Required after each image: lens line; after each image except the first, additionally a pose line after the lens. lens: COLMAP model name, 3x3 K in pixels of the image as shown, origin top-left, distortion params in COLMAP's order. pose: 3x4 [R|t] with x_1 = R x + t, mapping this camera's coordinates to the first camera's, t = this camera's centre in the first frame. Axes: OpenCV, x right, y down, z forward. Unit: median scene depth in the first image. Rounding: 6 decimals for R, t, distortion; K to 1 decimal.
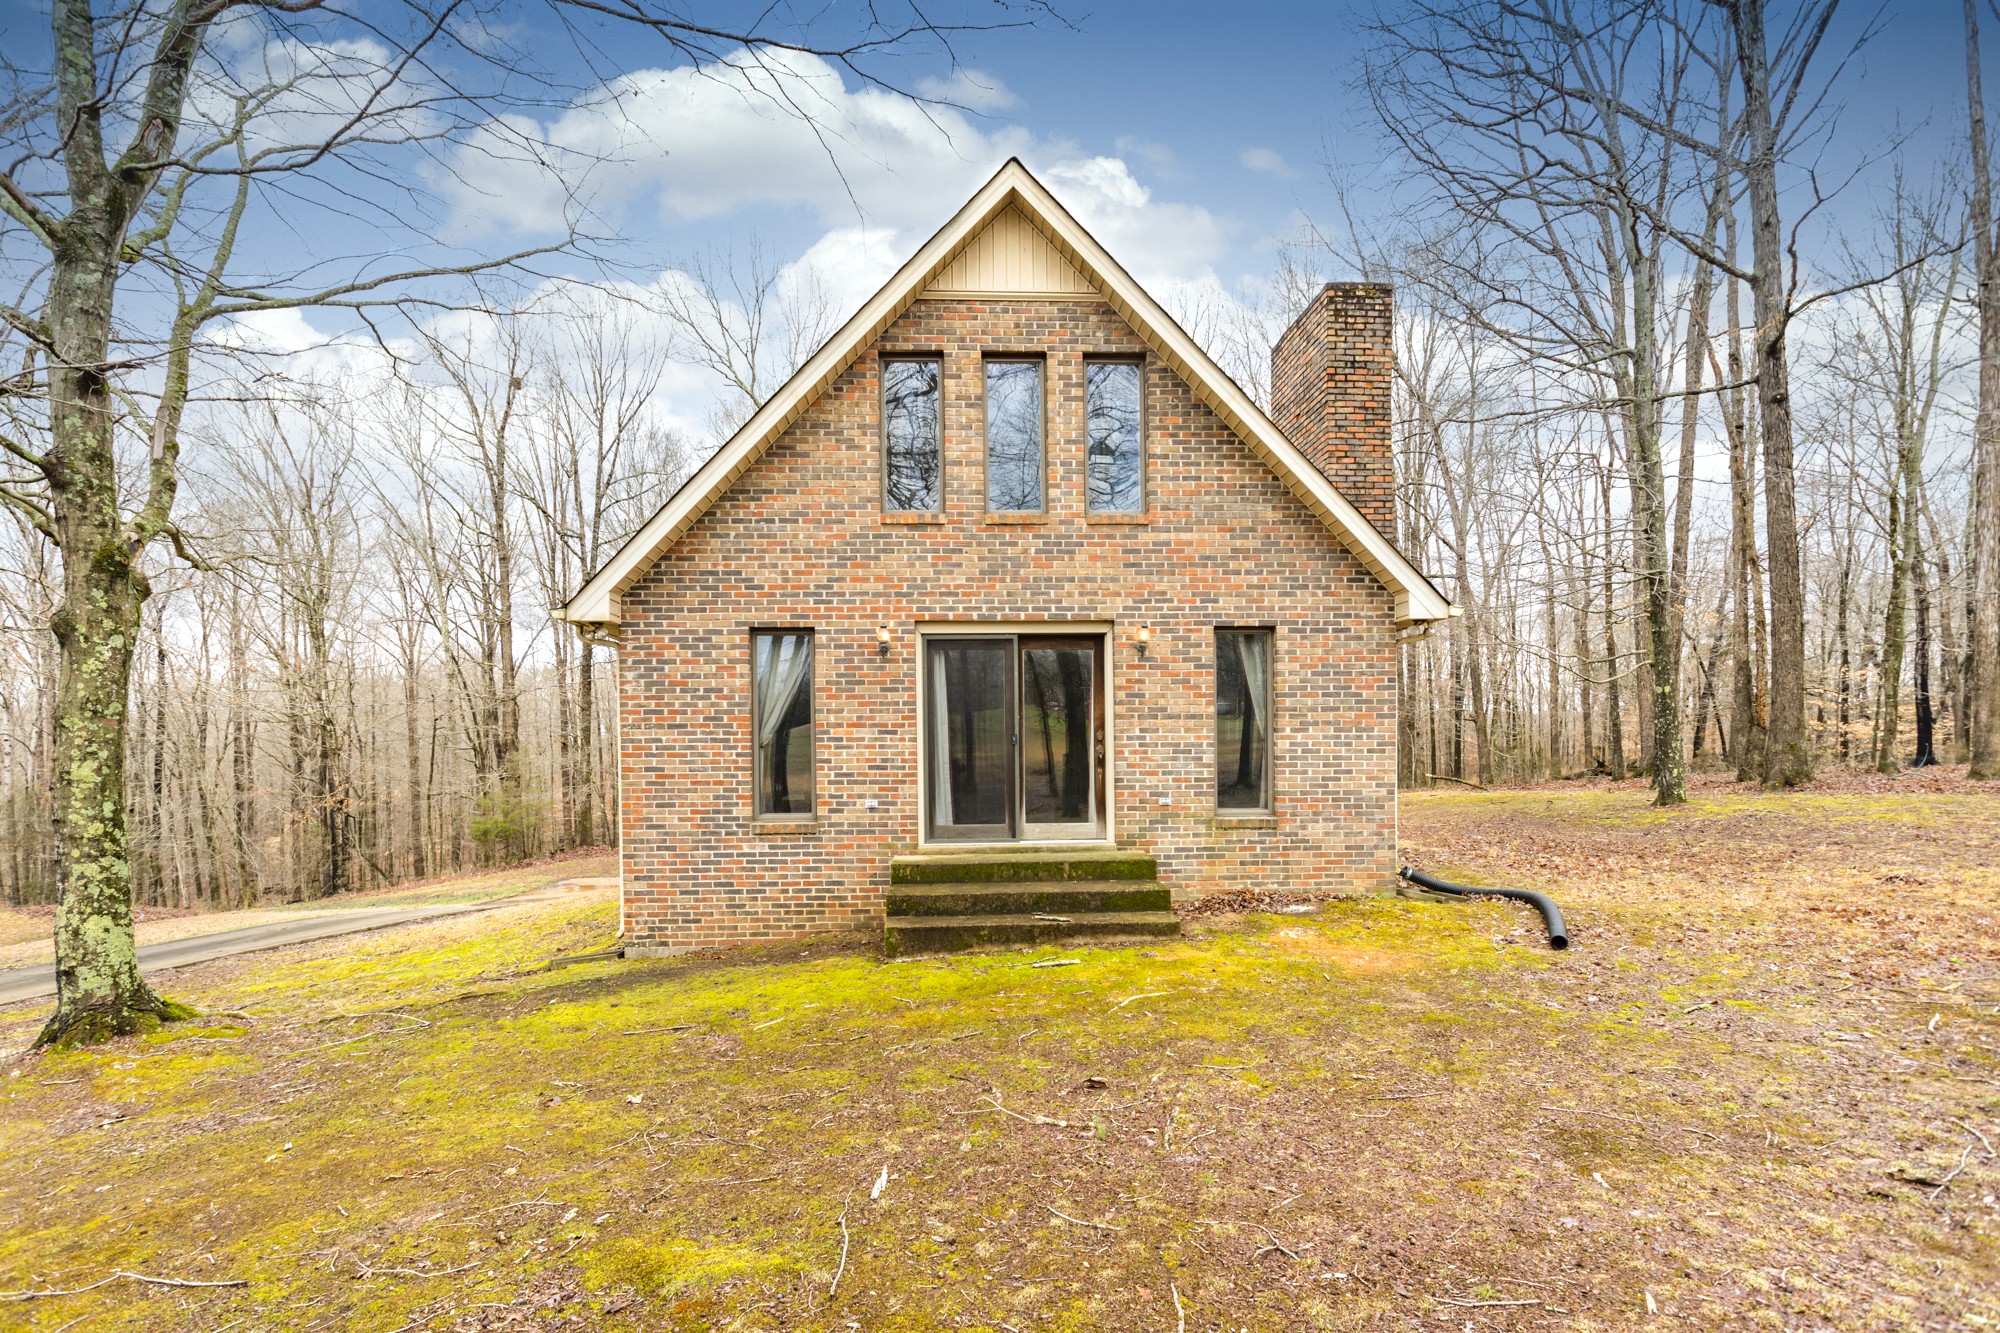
lens RADIAL K [[936.3, 0, 1000.9], [0, 936.3, 724.4], [0, 0, 1]] dist [-0.009571, 0.012896]
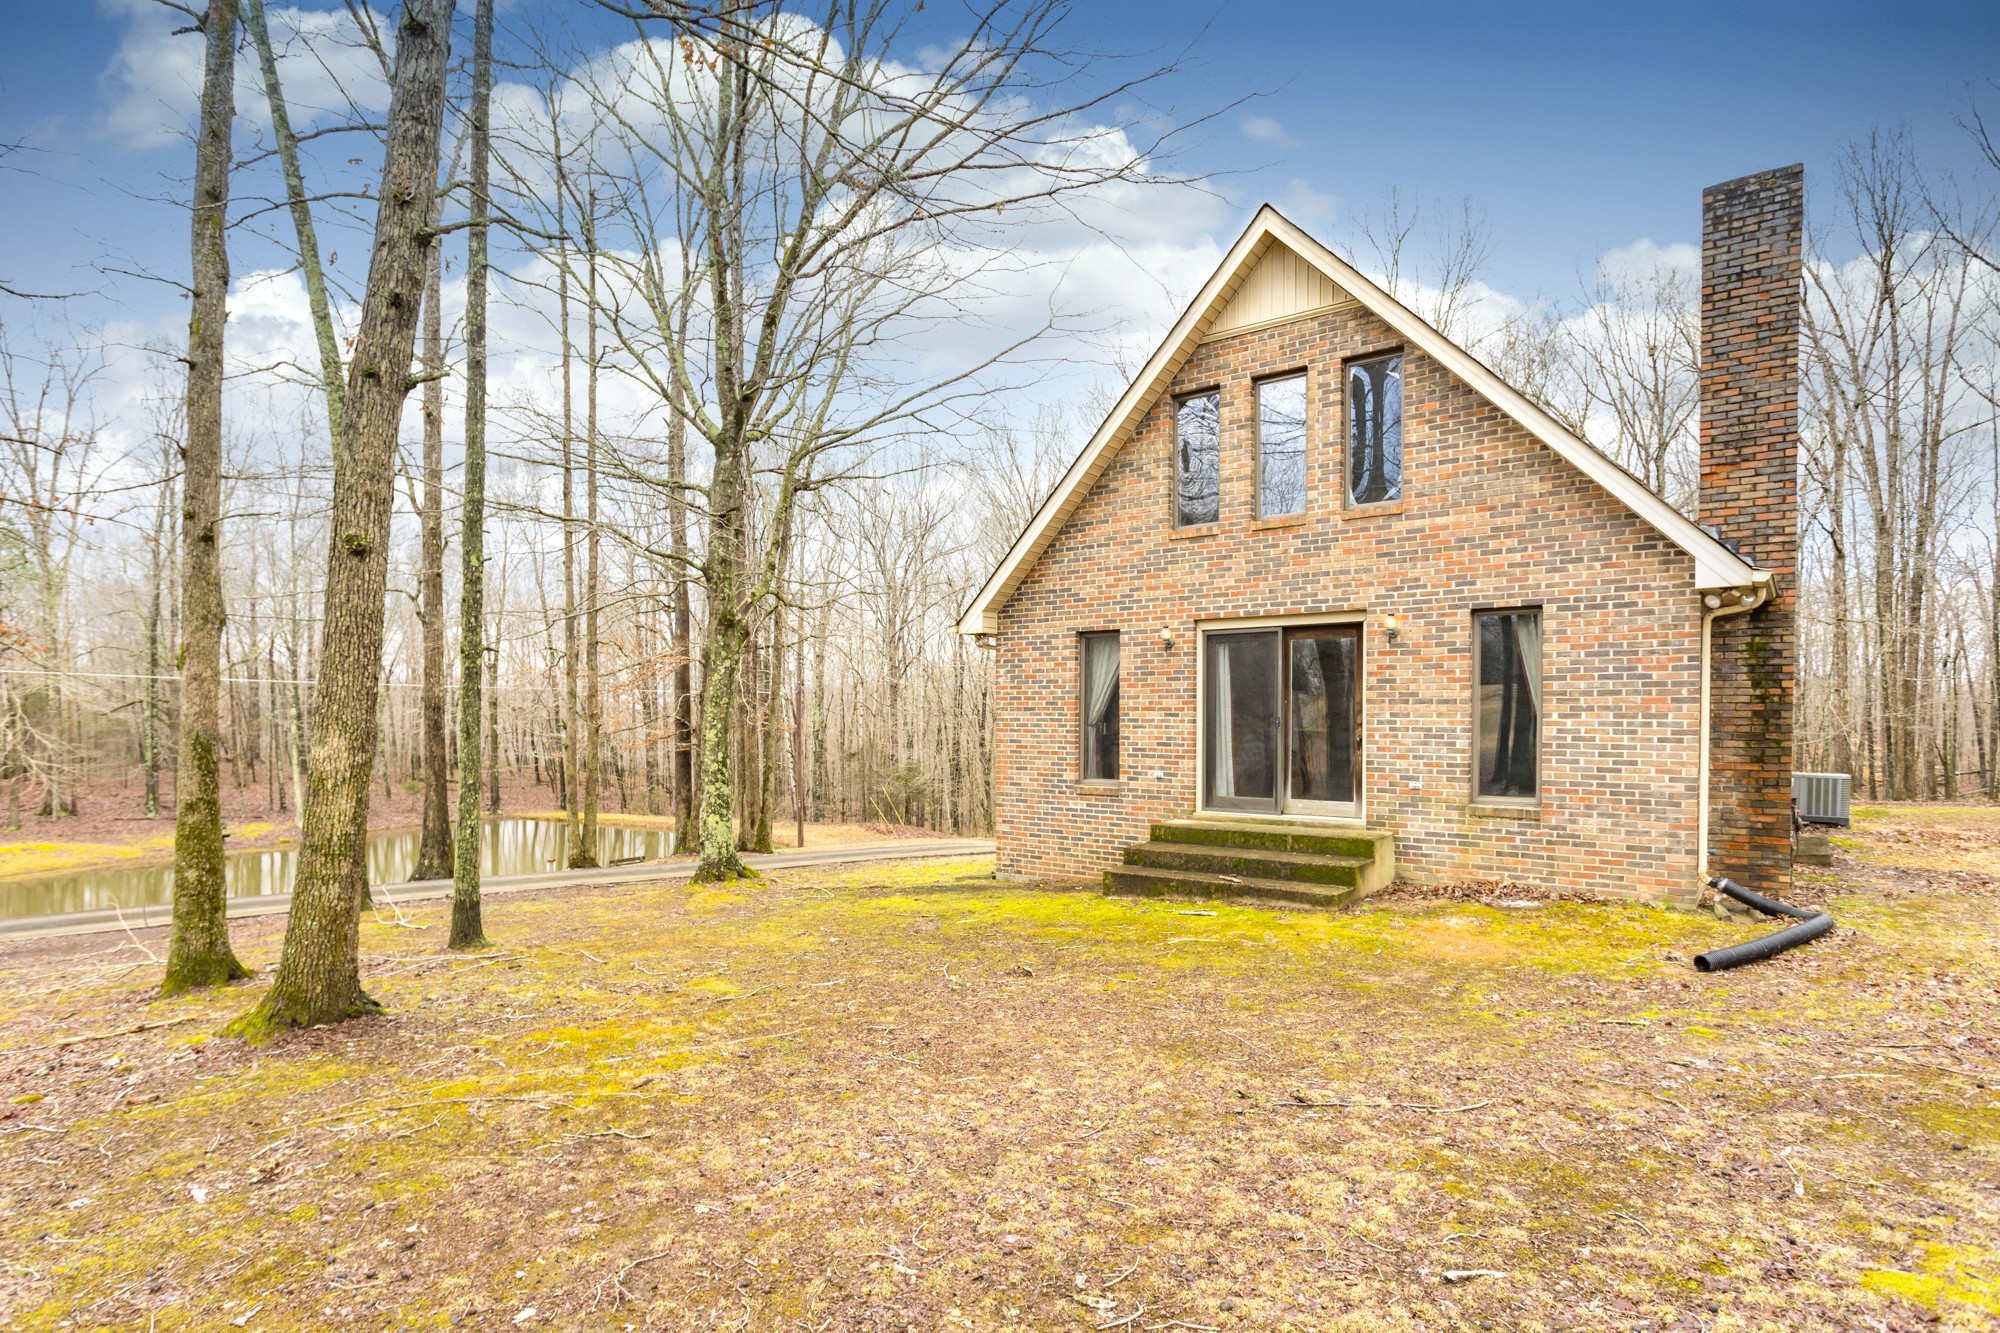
lens RADIAL K [[936.5, 0, 997.0], [0, 936.5, 674.6], [0, 0, 1]] dist [-0.004061, -0.000124]
pose [[0.789678, -0.019013, -0.613227, 0.435618], [0.007084, 0.999736, -0.021874, -0.018283], [0.613481, 0.012929, 0.789604, -0.077835]]
